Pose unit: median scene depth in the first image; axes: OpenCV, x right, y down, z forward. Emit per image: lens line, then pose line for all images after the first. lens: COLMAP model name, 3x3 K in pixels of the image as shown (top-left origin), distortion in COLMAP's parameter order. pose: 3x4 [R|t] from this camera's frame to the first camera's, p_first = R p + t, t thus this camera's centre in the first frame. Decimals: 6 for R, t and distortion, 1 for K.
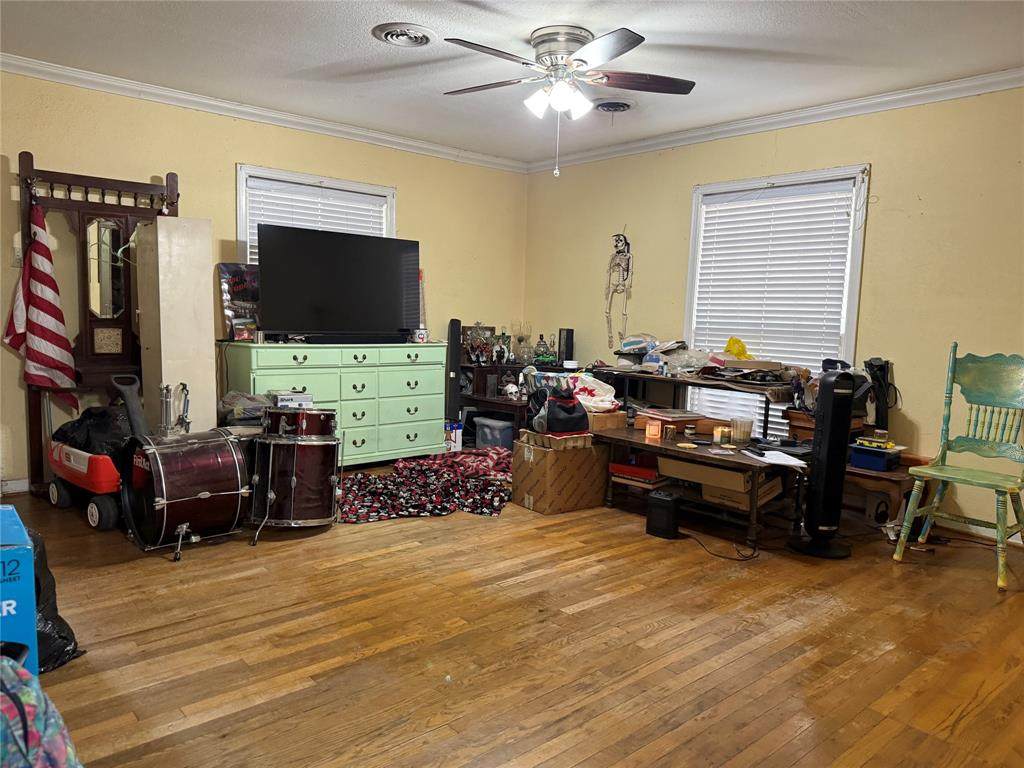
lens RADIAL K [[728.8, 0, 510.7], [0, 728.8, 379.9], [0, 0, 1]] dist [0.055752, -0.084690]
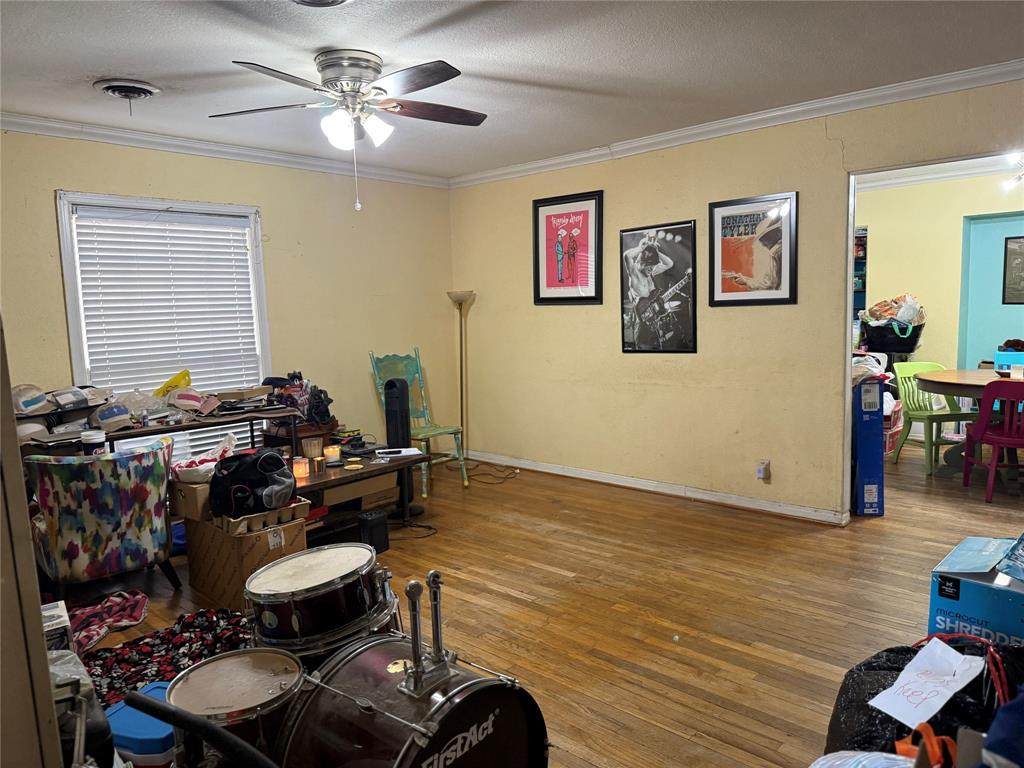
lens RADIAL K [[728.8, 0, 510.7], [0, 728.8, 379.9], [0, 0, 1]] dist [0.055752, -0.084690]
pose [[-0.113578, -0.136657, 0.984086, -1.080667], [0.123352, 0.980892, 0.150450, -0.222043], [-0.985842, 0.138477, -0.094551, 1.115154]]
